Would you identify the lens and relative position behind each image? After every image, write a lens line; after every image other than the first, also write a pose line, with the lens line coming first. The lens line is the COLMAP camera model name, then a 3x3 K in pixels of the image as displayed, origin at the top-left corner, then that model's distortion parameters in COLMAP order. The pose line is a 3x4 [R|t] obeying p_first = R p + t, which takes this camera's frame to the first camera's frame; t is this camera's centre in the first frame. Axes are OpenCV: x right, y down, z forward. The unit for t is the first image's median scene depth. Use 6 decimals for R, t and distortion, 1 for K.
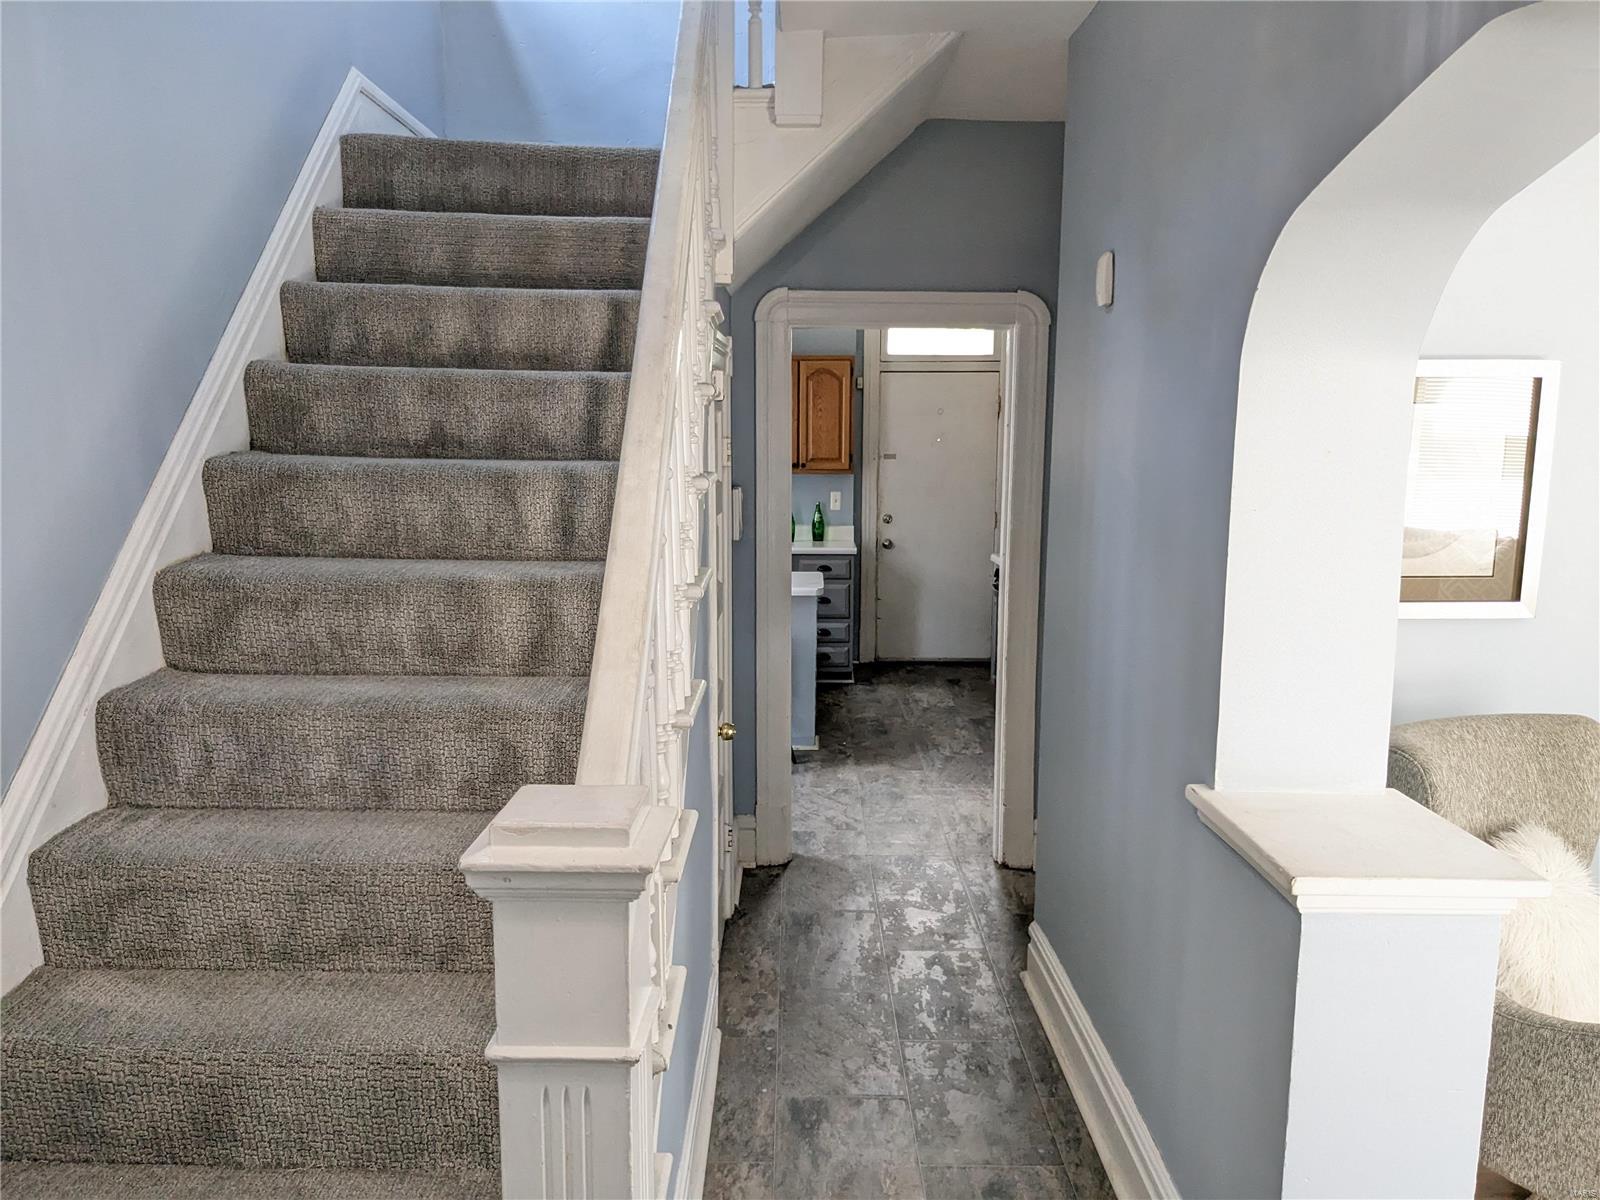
lens RADIAL K [[1291.8, 0, 798.1], [0, 1291.8, 606.2], [0, 0, 1]] dist [0.062786, -0.095751]
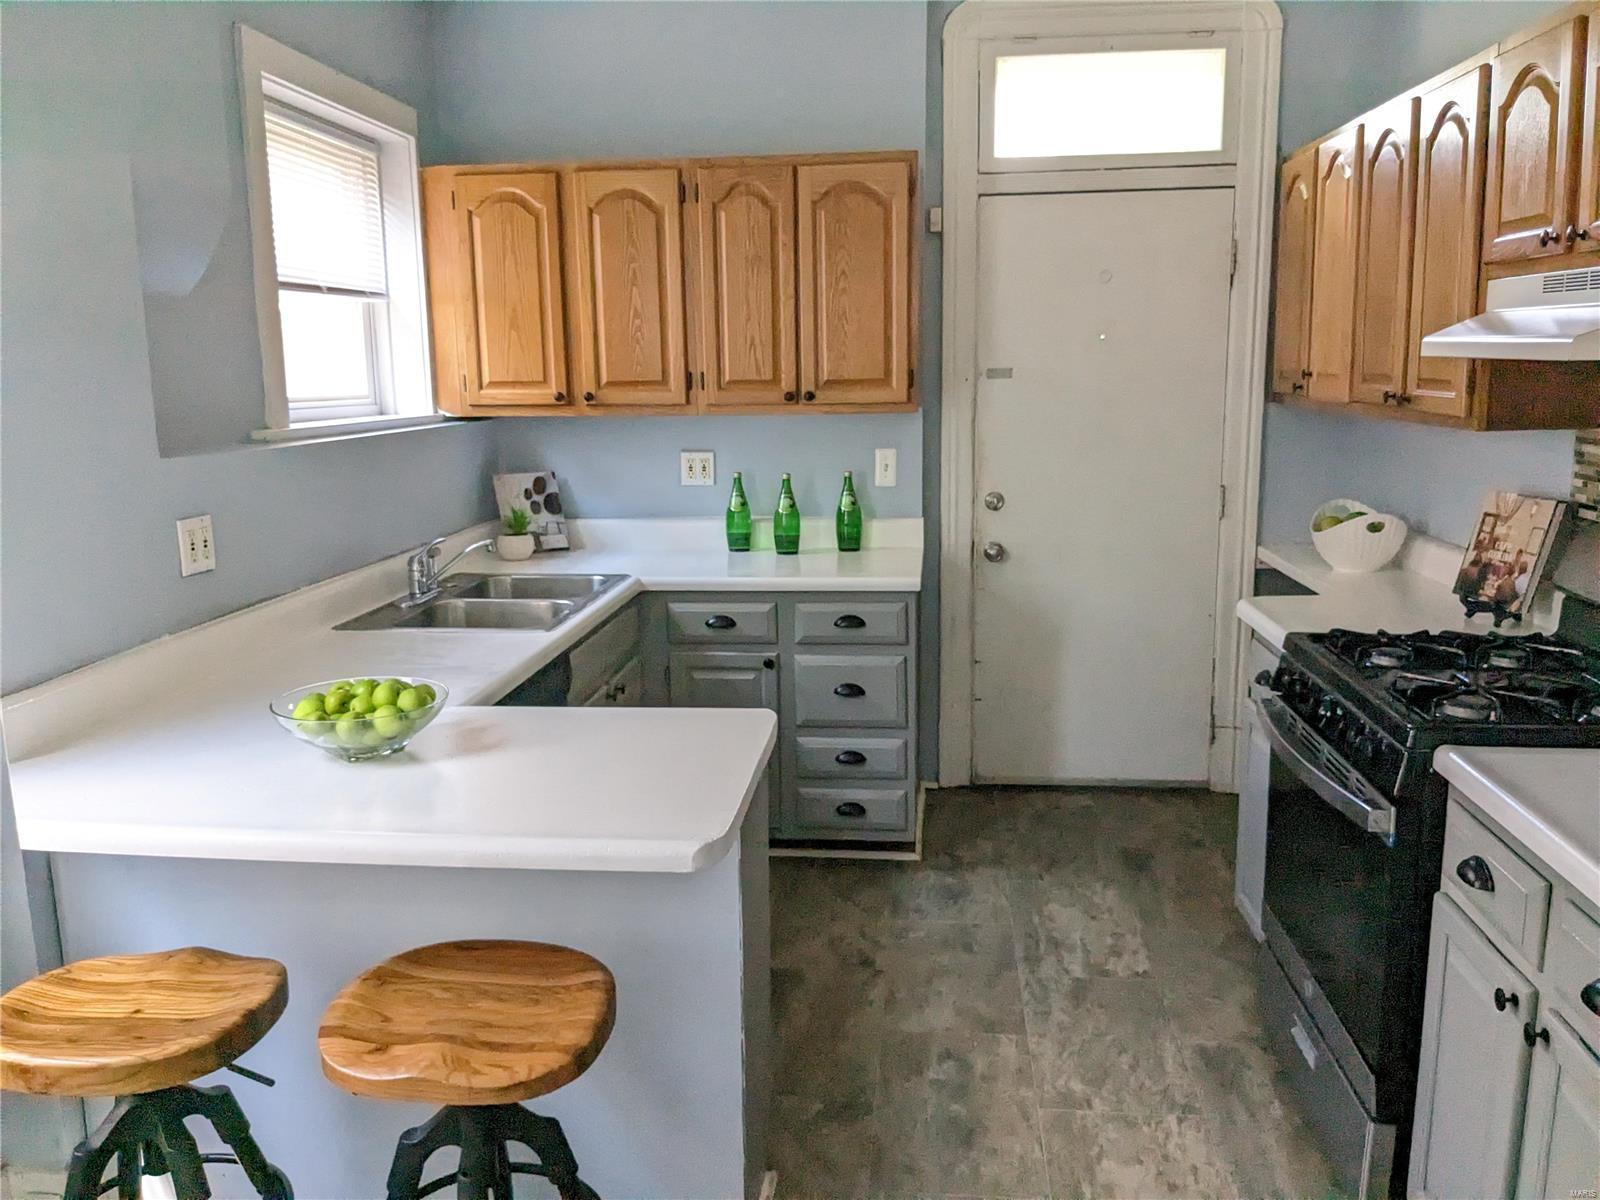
lens RADIAL K [[1291.8, 0, 800.9], [0, 1291.8, 590.6], [0, 0, 1]] dist [0.062786, -0.095751]
pose [[0.994904, -0.004364, -0.100737, 0.046495], [0.008846, 0.998988, 0.044095, -0.057357], [0.100442, -0.044761, 0.993935, 0.514410]]
